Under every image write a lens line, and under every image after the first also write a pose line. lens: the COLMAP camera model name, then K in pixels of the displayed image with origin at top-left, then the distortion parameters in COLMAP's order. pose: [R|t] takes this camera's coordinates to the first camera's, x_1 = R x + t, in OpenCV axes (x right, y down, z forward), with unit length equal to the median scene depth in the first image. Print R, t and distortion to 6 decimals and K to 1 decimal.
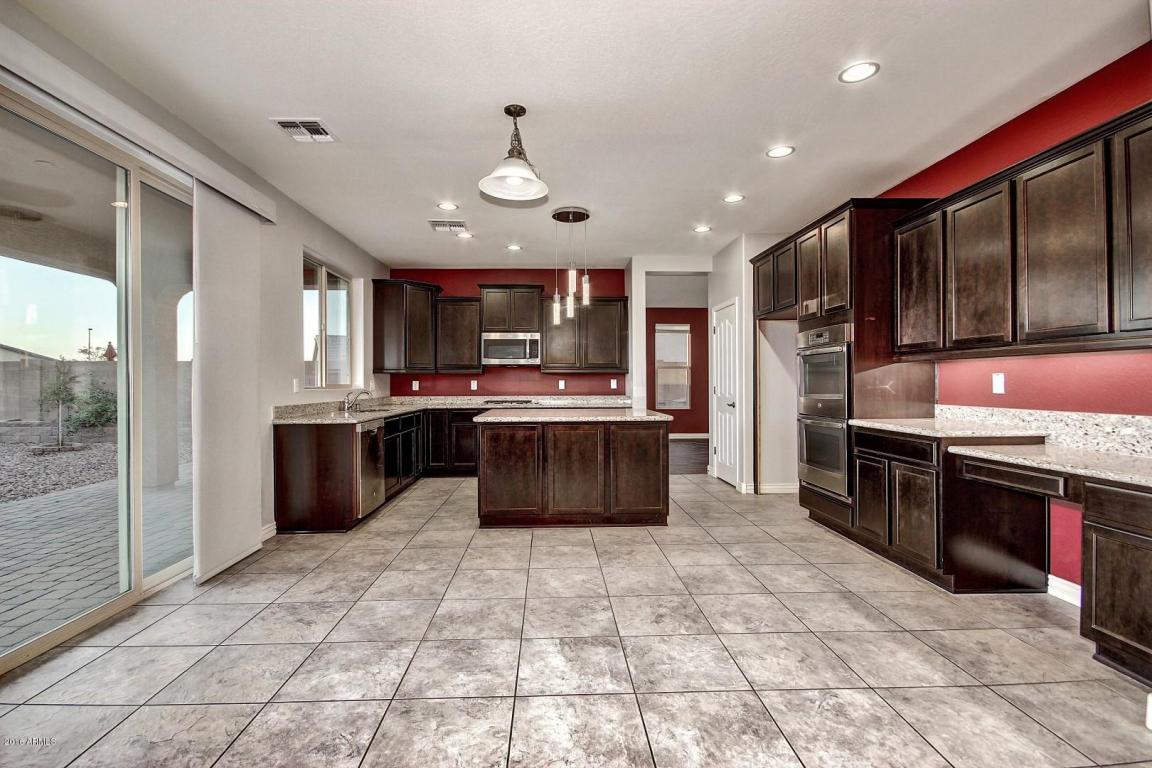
lens RADIAL K [[539.2, 0, 572.4], [0, 539.2, 381.9], [0, 0, 1]] dist [-0.000762, -0.000686]
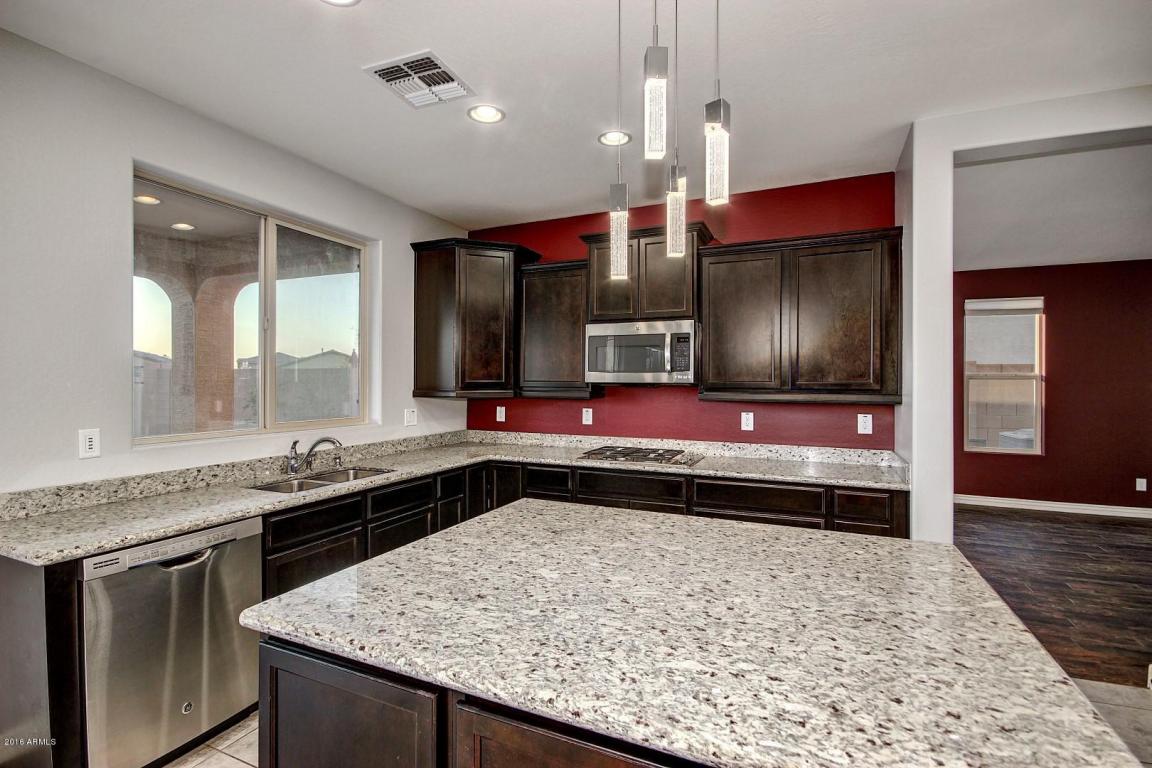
lens RADIAL K [[539.2, 0, 568.3], [0, 539.2, 384.7], [0, 0, 1]] dist [-0.000762, -0.000686]
pose [[0.892898, 0.009992, -0.450148, 0.061020], [-0.005985, 0.999929, 0.010322, -0.035632], [0.450219, -0.006522, 0.892894, 0.505866]]
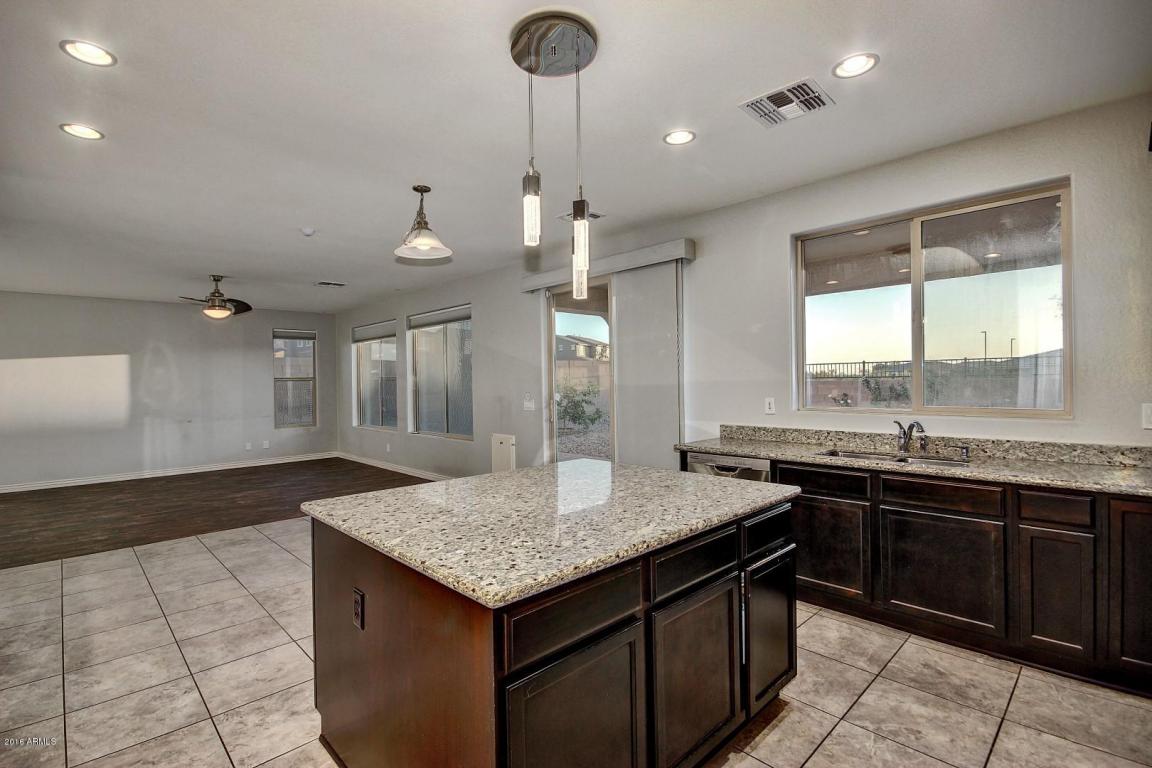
lens RADIAL K [[539.2, 0, 564.5], [0, 539.2, 383.7], [0, 0, 1]] dist [-0.000762, -0.000686]
pose [[-0.761164, 0.019984, -0.648252, 0.195147], [0.020509, 0.999767, 0.006739, -0.028263], [0.648235, -0.008165, -0.761396, 0.935465]]
